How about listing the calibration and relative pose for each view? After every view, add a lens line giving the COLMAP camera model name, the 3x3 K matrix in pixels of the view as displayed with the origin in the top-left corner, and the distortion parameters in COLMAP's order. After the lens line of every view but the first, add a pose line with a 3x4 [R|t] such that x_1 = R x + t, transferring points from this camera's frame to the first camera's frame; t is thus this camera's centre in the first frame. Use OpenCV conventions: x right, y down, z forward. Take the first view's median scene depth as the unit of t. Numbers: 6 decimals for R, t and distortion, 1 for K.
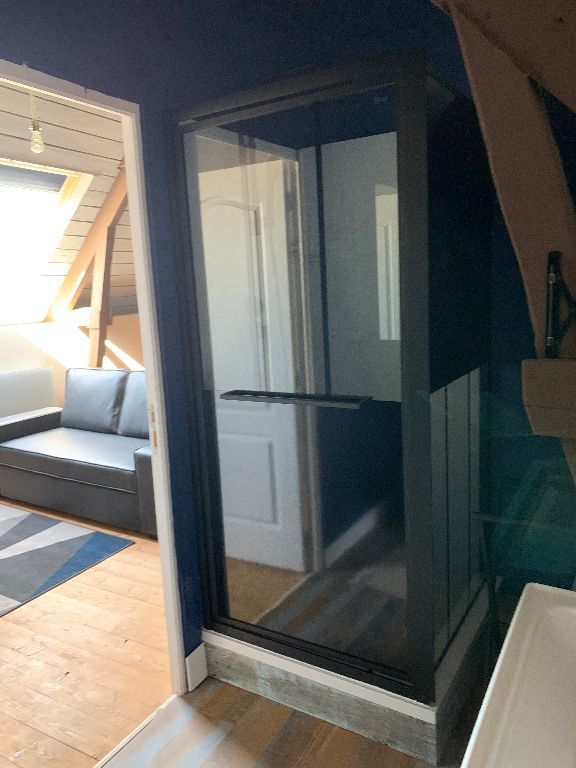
lens RADIAL K [[578.2, 0, 288.0], [0, 578.2, 384.0], [0, 0, 1]] dist [-0.000580, -0.002278]
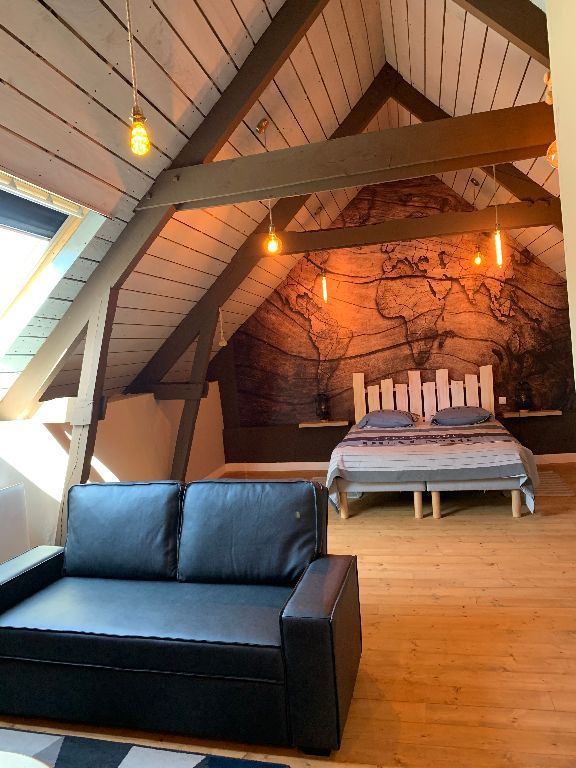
lens RADIAL K [[578.2, 0, 288.0], [0, 578.2, 384.0], [0, 0, 1]] dist [-0.000580, -0.002278]
pose [[0.962525, -0.040299, 0.268181, -0.314034], [0.077268, 0.988661, -0.128759, -0.038999], [-0.259951, 0.144656, 0.954725, 0.266770]]
